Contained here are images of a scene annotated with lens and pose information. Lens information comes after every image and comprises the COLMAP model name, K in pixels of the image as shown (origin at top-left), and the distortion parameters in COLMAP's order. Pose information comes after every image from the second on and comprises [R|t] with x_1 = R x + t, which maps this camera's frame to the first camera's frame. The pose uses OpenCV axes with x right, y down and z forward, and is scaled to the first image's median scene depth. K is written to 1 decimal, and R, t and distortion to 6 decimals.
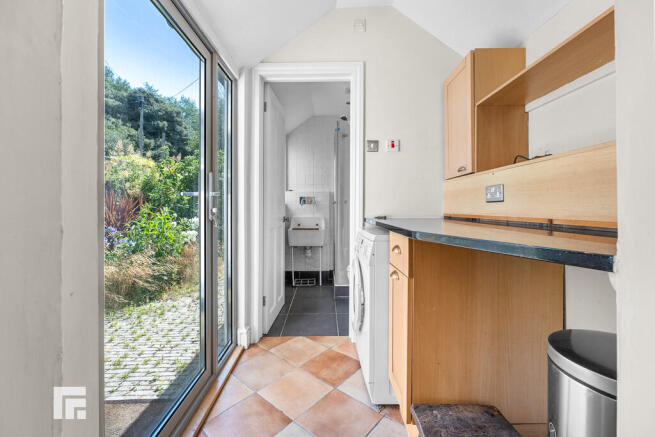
lens RADIAL K [[282.9, 0, 325.1], [0, 282.9, 215.0], [0, 0, 1]] dist [0.002336, 0.000562]
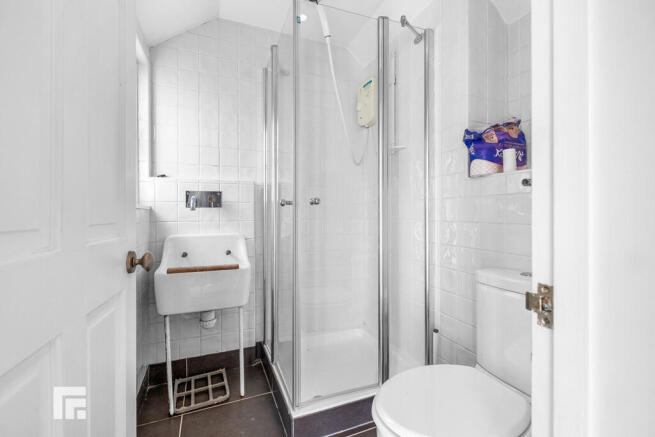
lens RADIAL K [[282.9, 0, 330.8], [0, 282.9, 215.9], [0, 0, 1]] dist [0.002336, 0.000562]
pose [[0.922199, -0.007133, 0.386650, -0.052552], [0.004984, 0.999966, 0.006562, -0.027179], [-0.386684, -0.004125, 0.922203, 0.510370]]
